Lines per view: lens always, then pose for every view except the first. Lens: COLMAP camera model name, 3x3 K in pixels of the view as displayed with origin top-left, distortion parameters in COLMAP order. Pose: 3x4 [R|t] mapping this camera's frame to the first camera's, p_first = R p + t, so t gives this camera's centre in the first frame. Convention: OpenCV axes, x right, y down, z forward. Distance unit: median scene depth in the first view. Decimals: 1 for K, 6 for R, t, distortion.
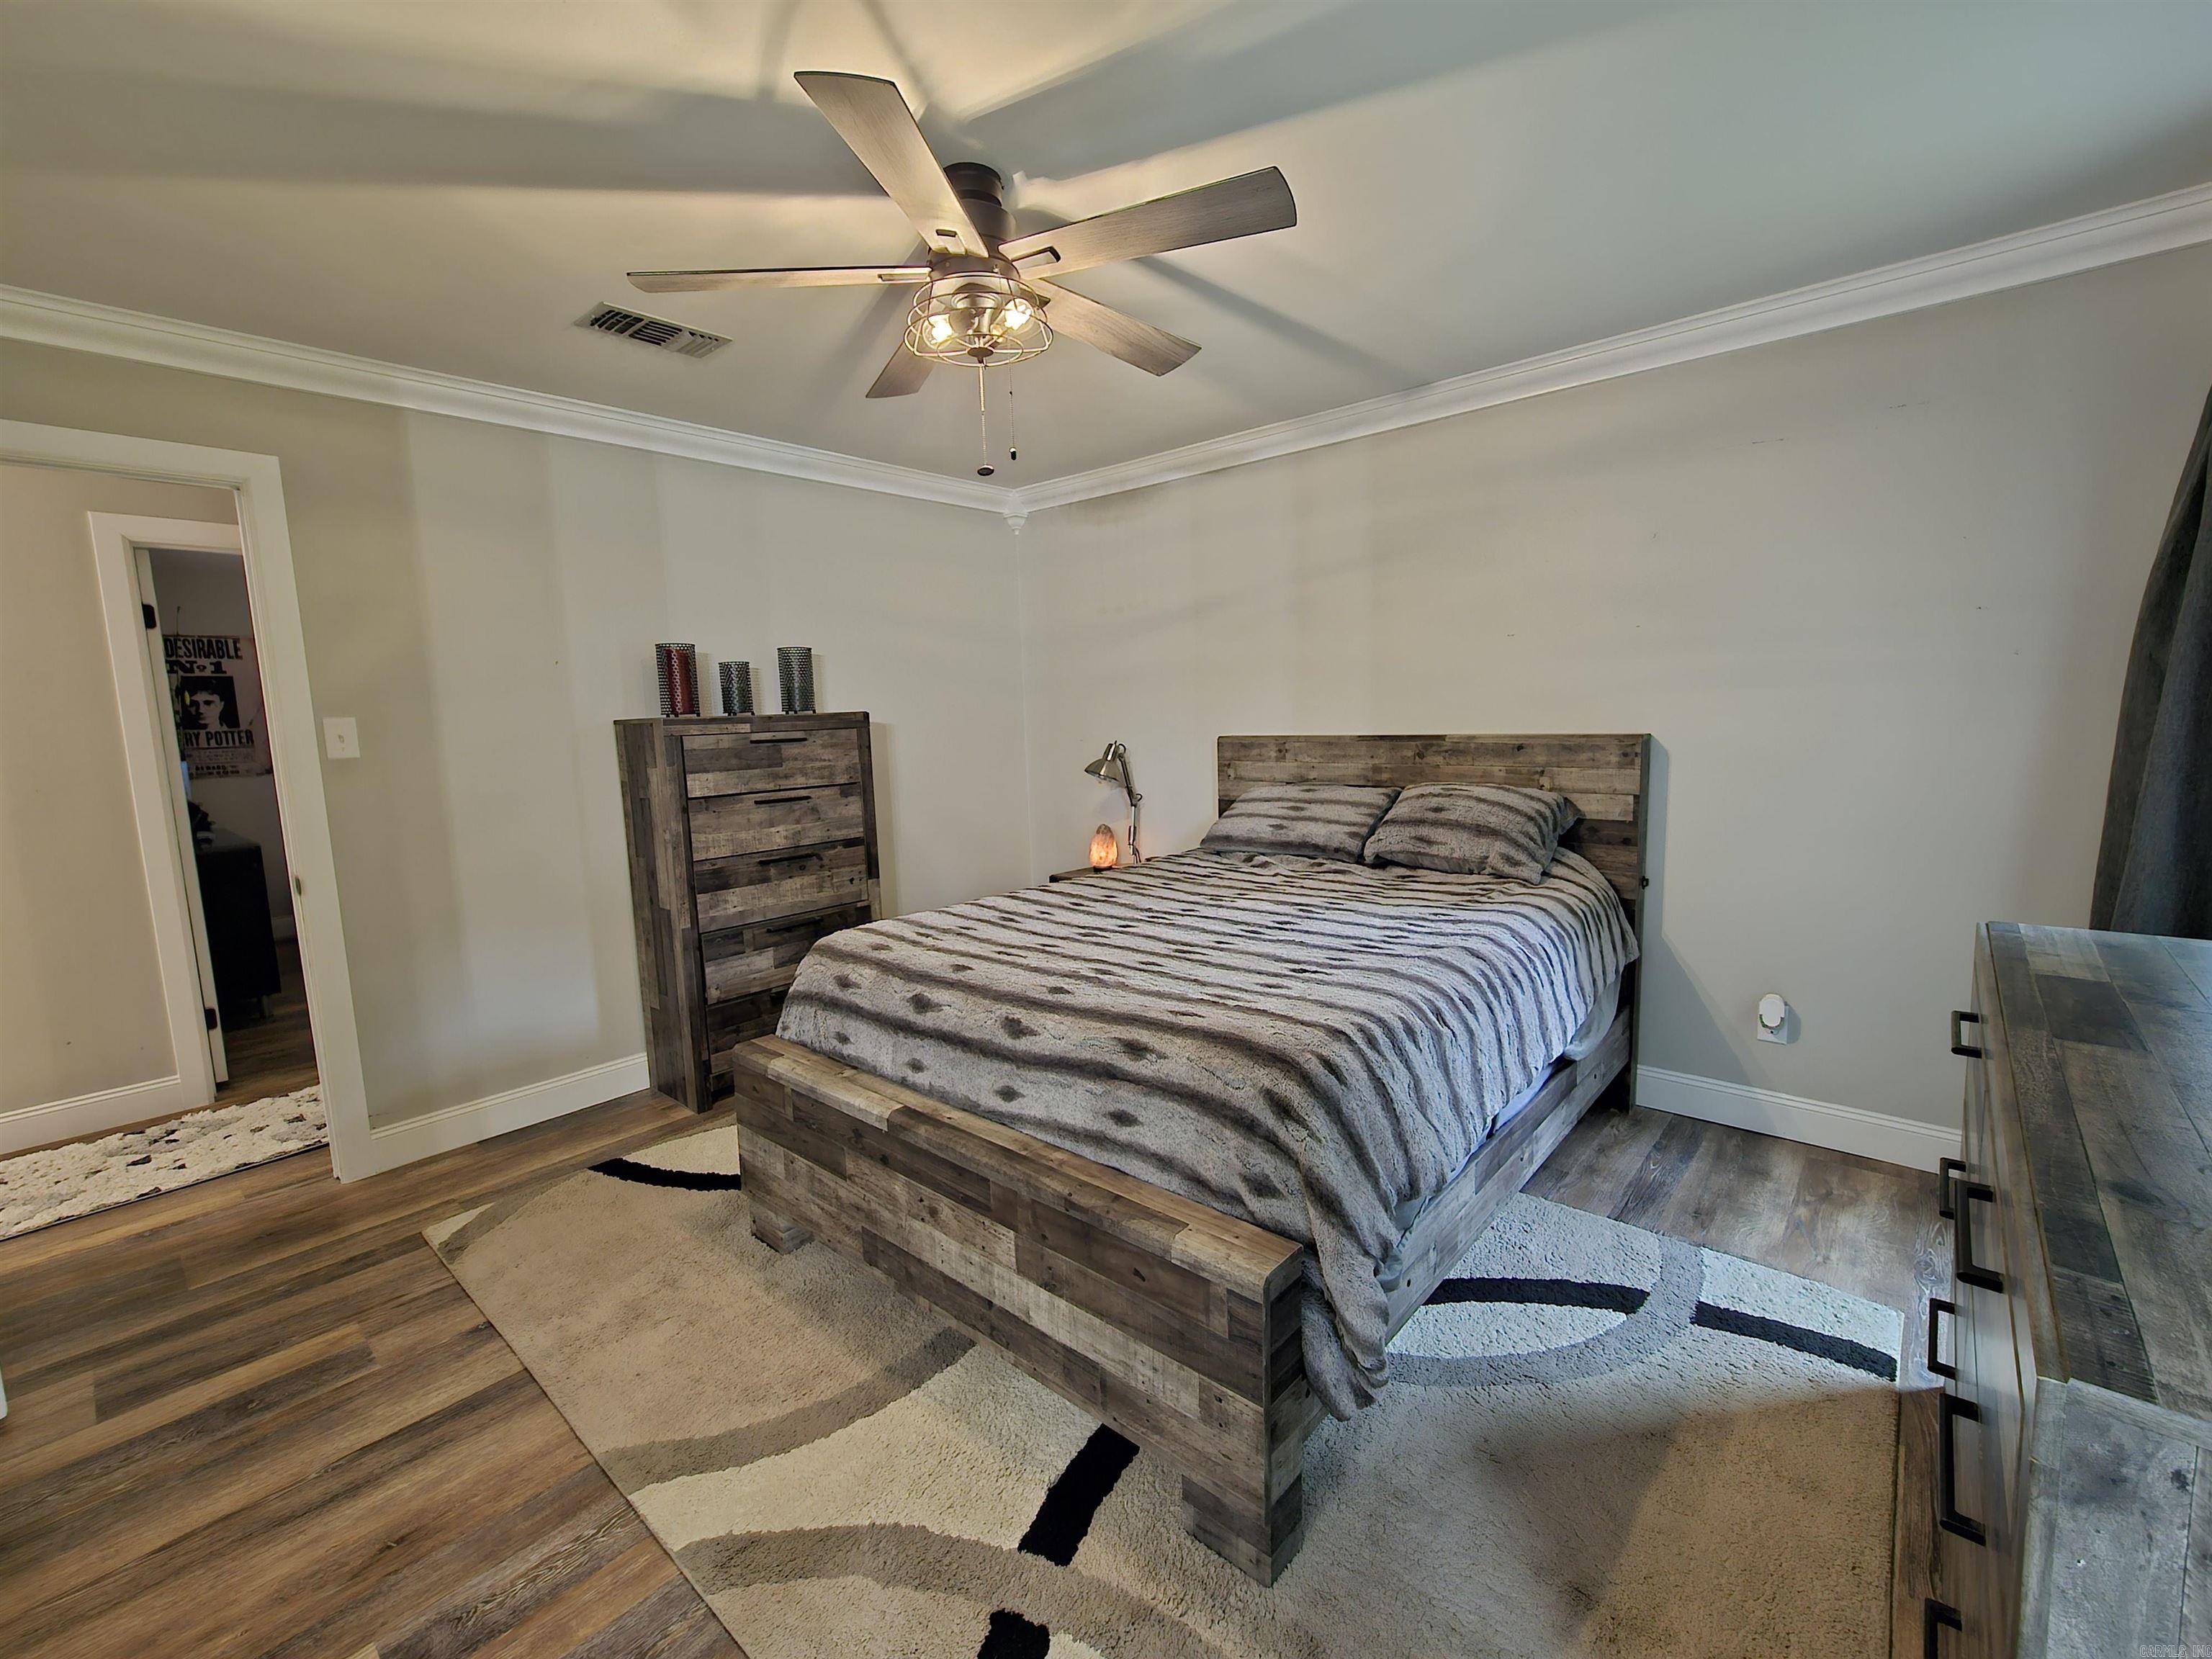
lens RADIAL K [[938.7, 0, 1110.8], [0, 938.7, 824.1], [0, 0, 1]] dist [-0.000692, -0.000390]
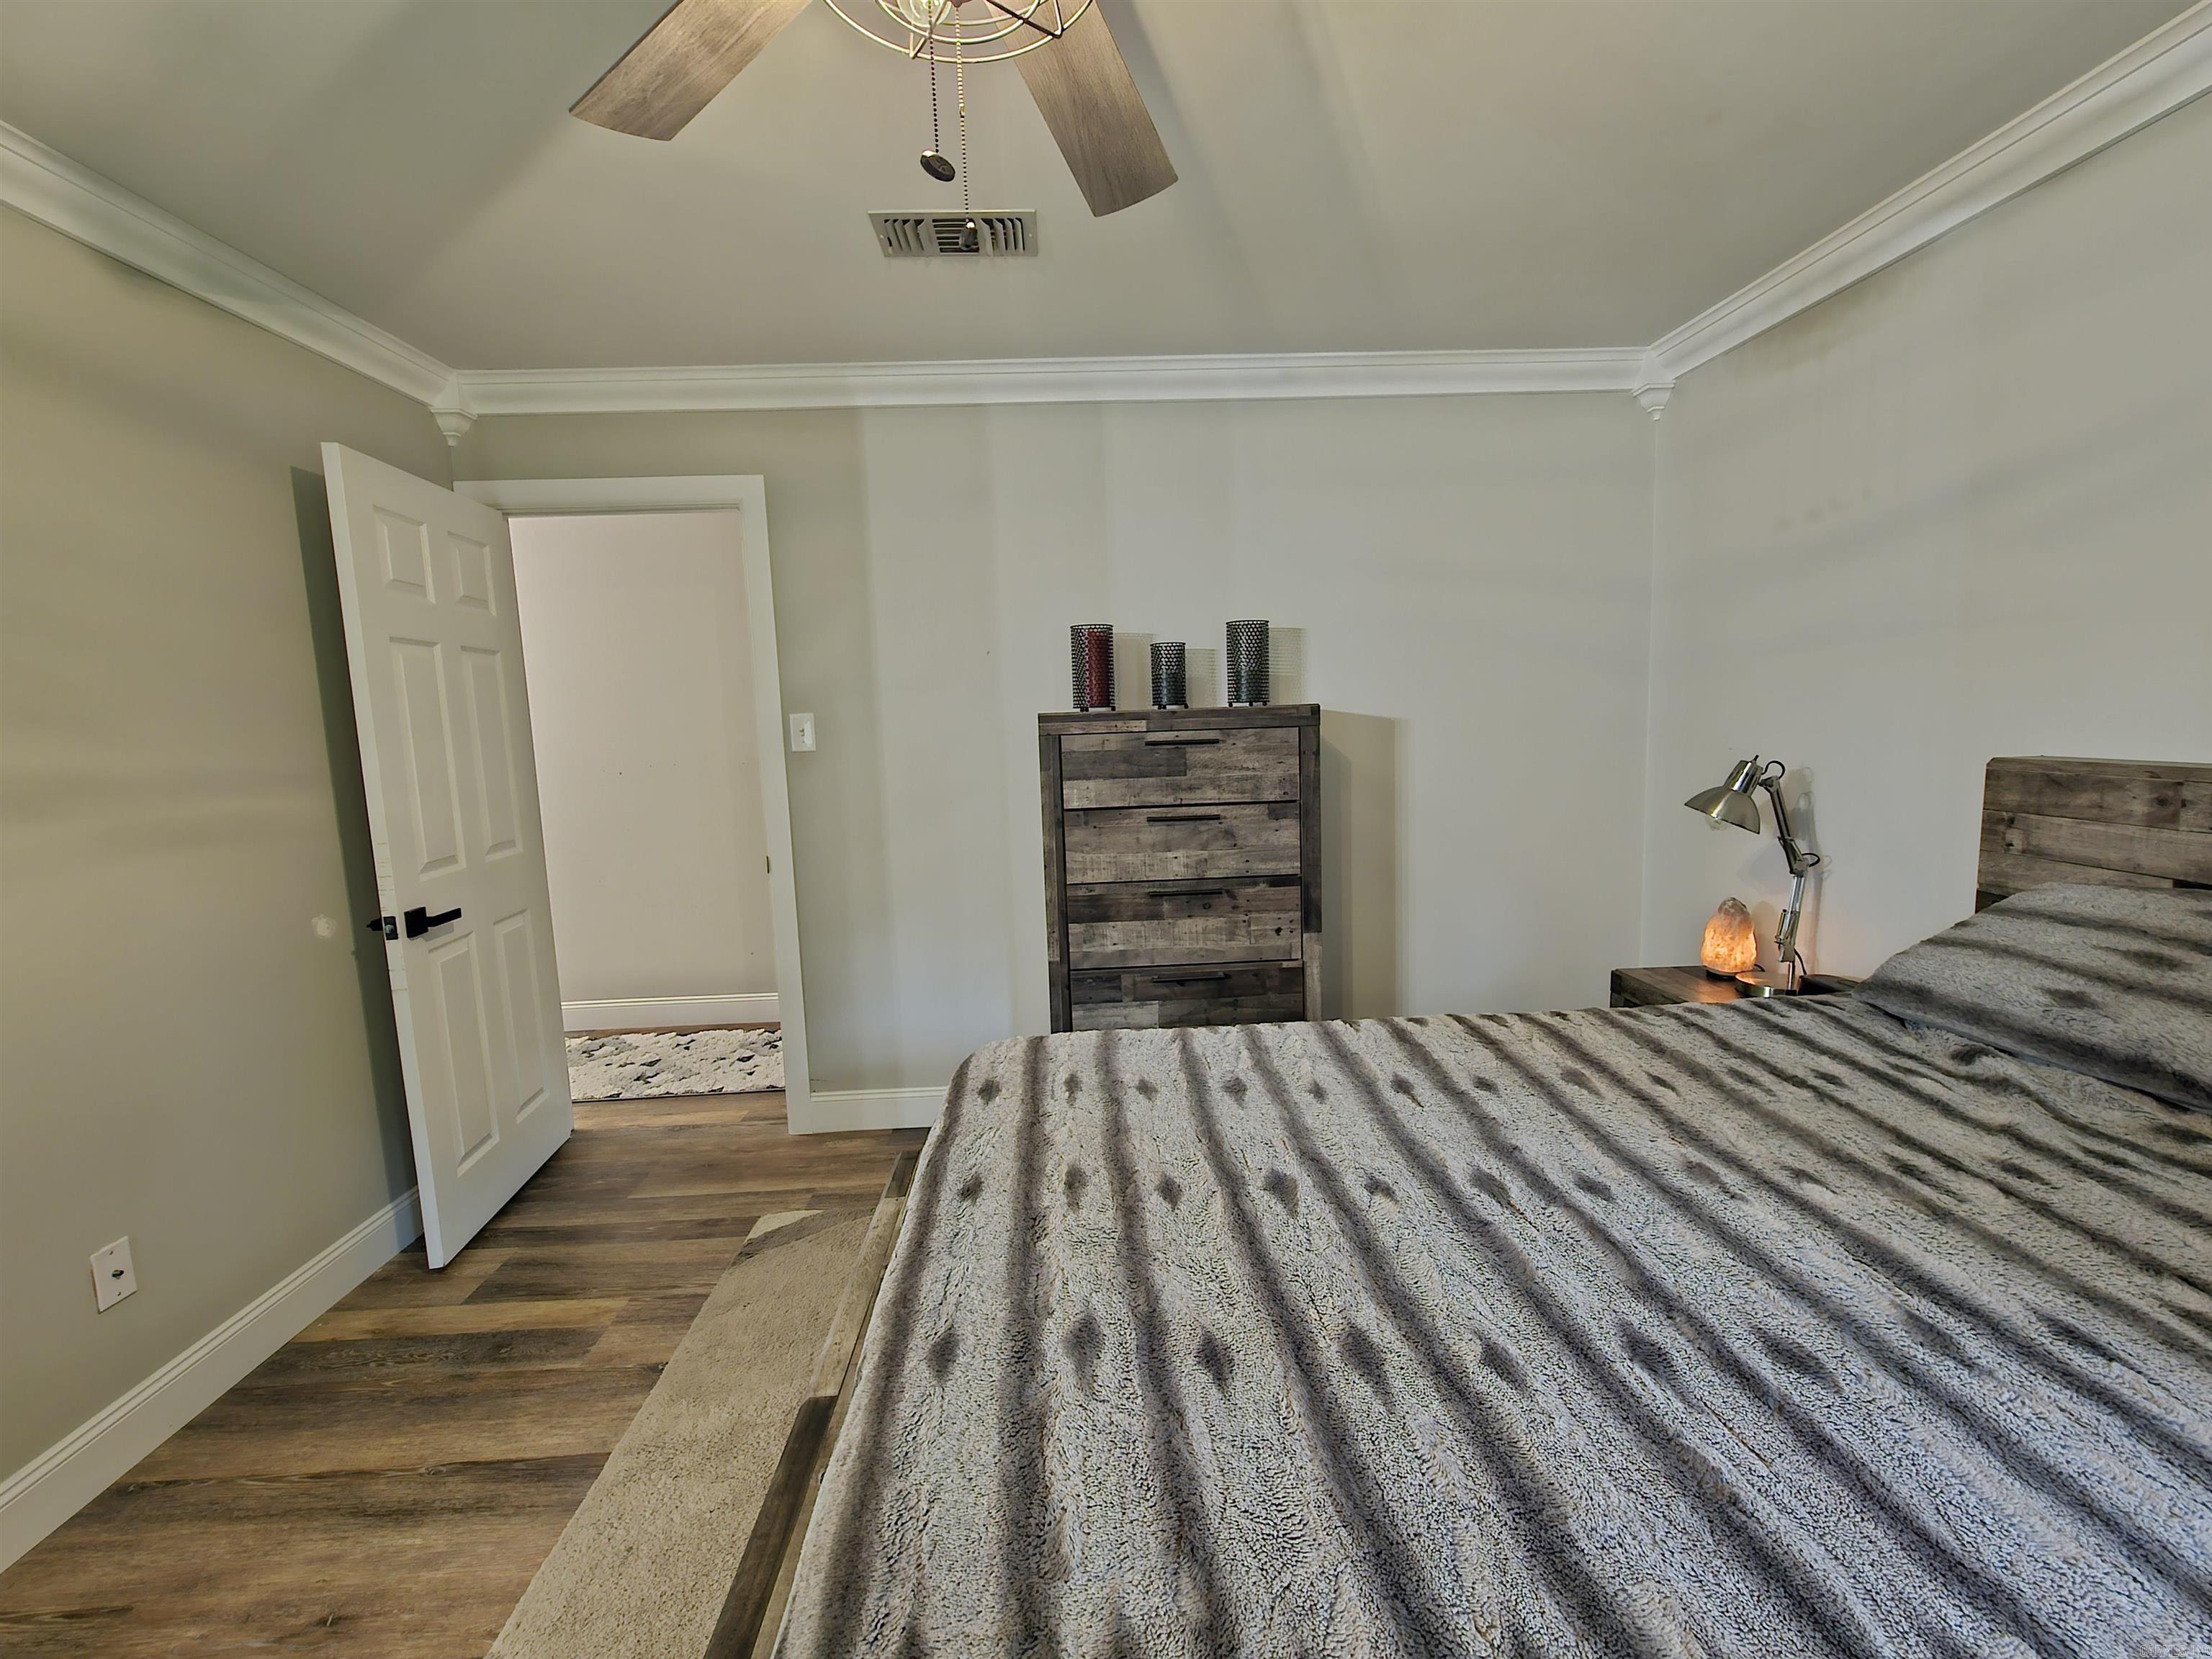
lens RADIAL K [[938.7, 0, 1110.8], [0, 938.7, 824.1], [0, 0, 1]] dist [-0.000692, -0.000390]
pose [[0.693899, 0.094953, -0.713785, 0.168104], [-0.077174, 0.995365, 0.057386, -0.061265], [0.715925, 0.015266, 0.698010, 0.412192]]
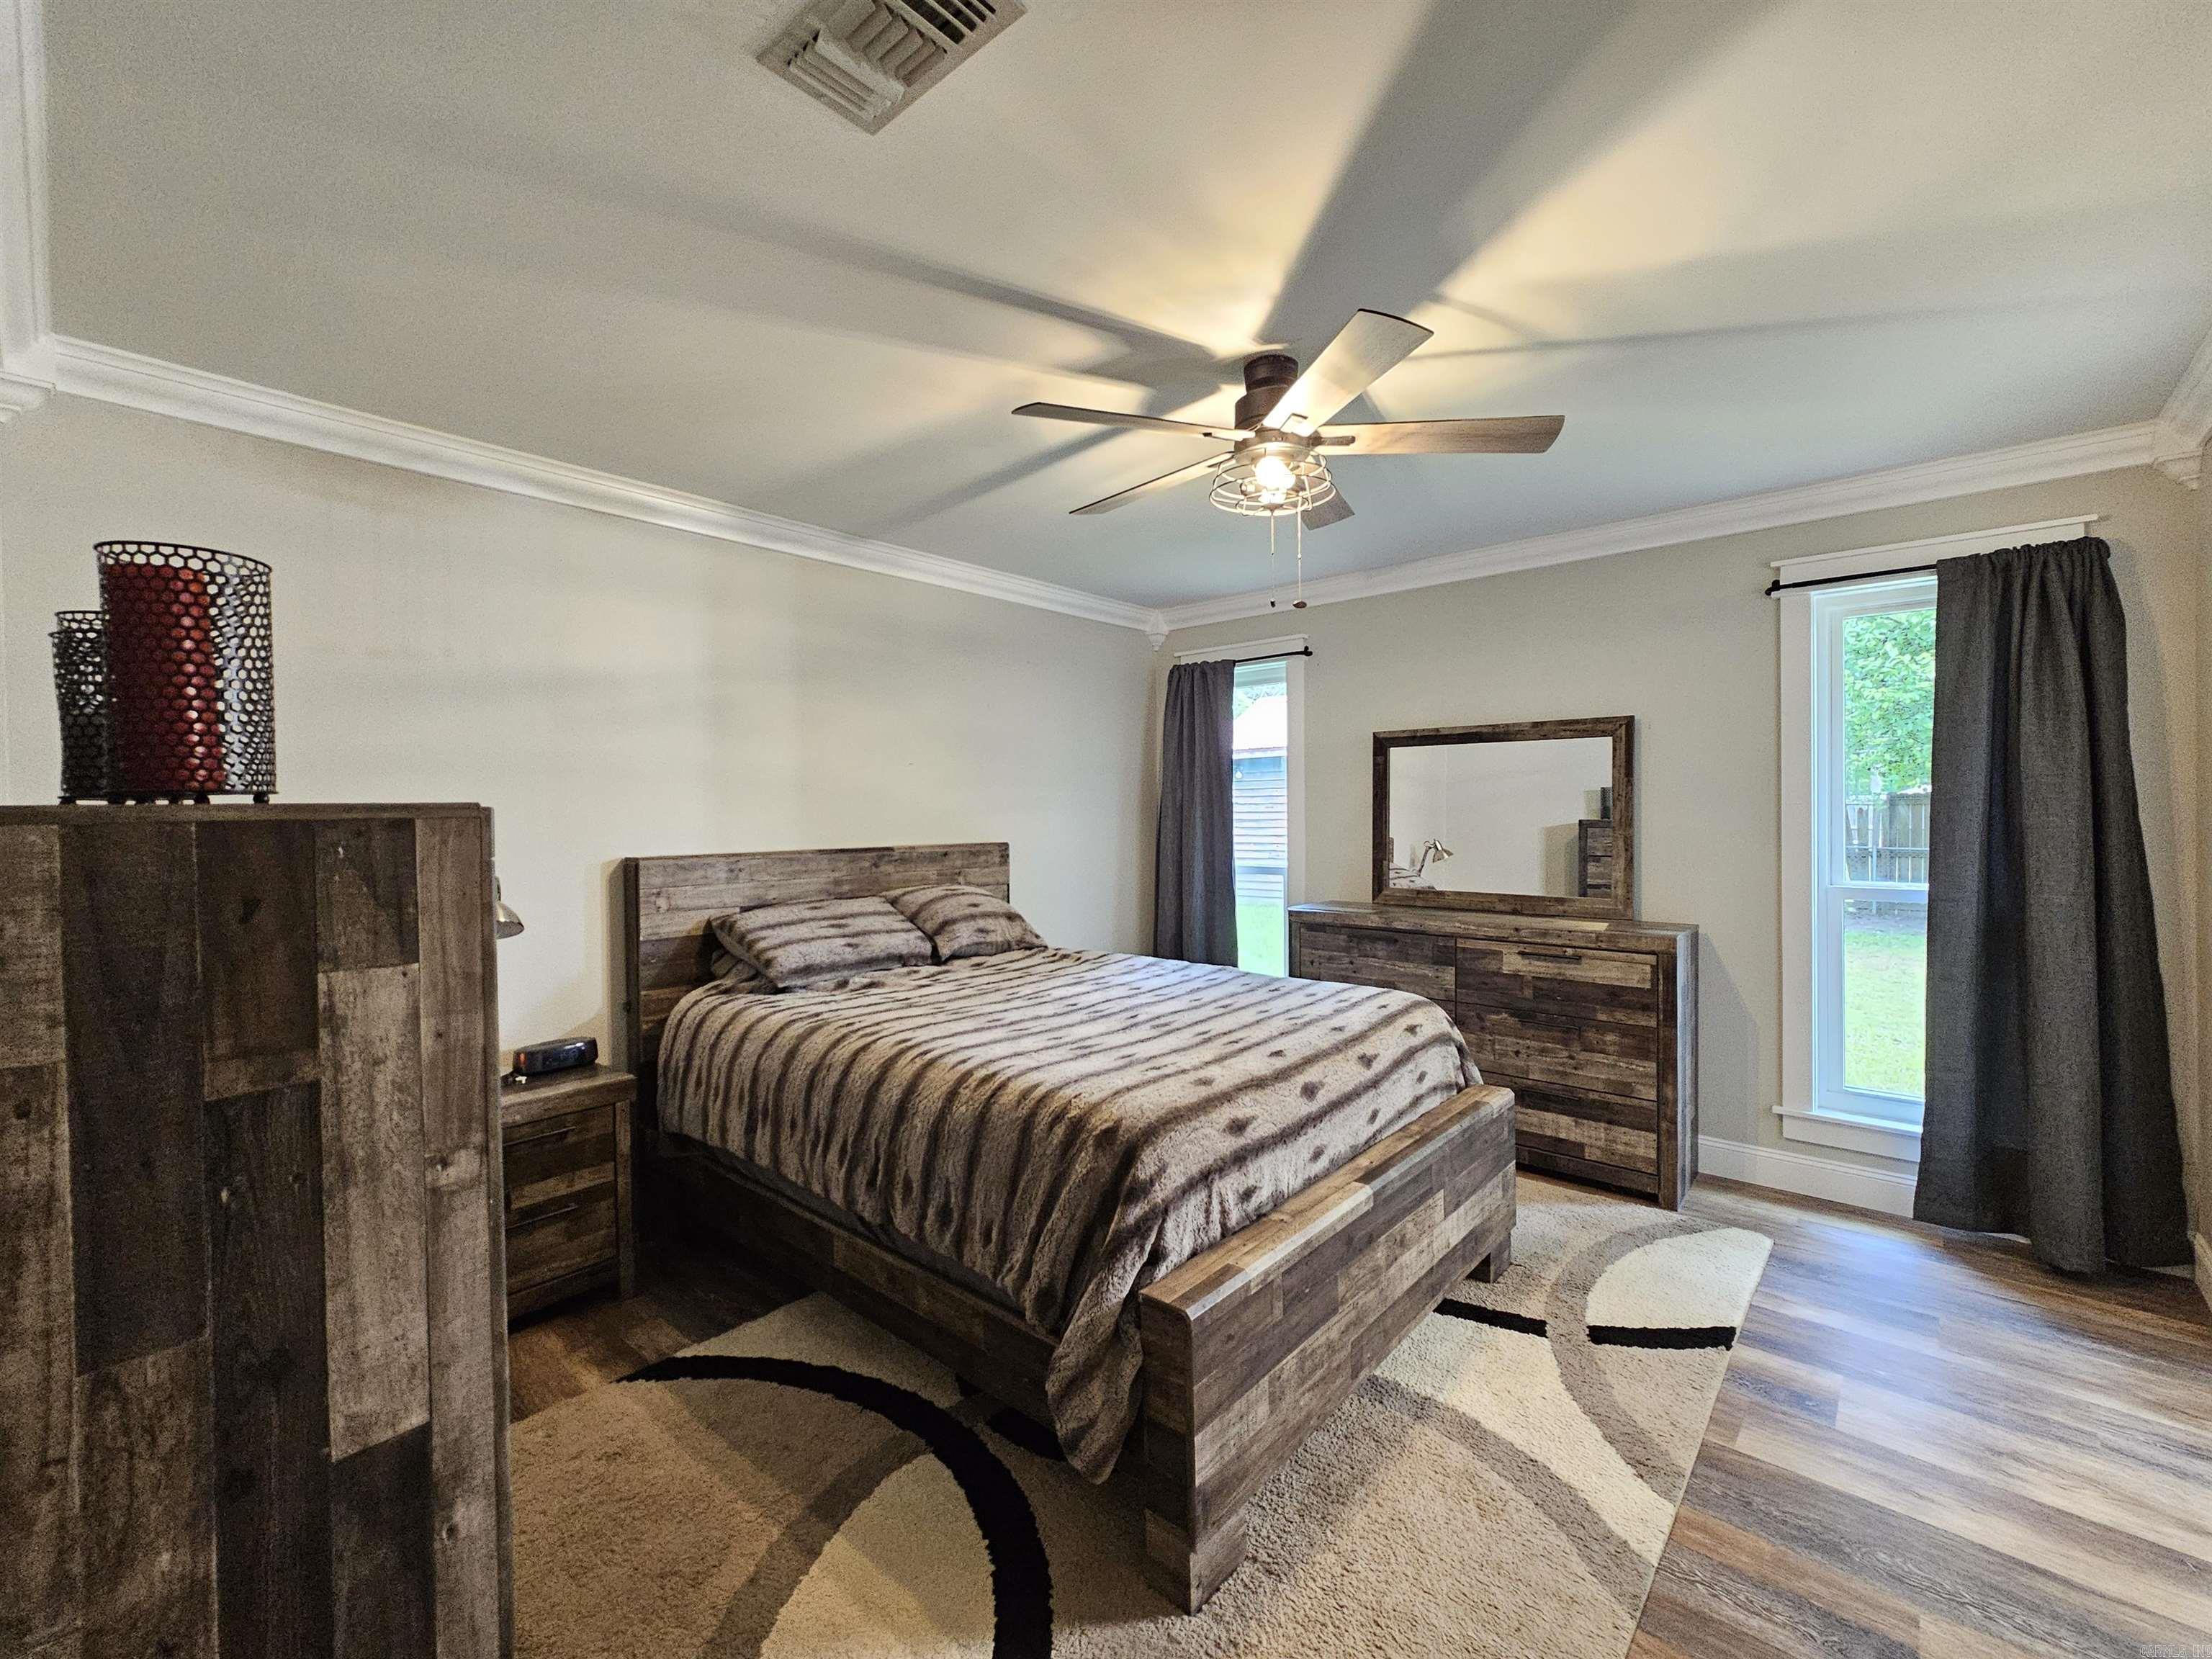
lens RADIAL K [[938.7, 0, 1110.8], [0, 938.7, 824.1], [0, 0, 1]] dist [-0.000692, -0.000390]
pose [[0.000443, 0.017661, 0.999844, -0.739226], [0.133829, 0.990849, -0.017561, -0.064025], [-0.991004, 0.133816, -0.001924, 0.710077]]
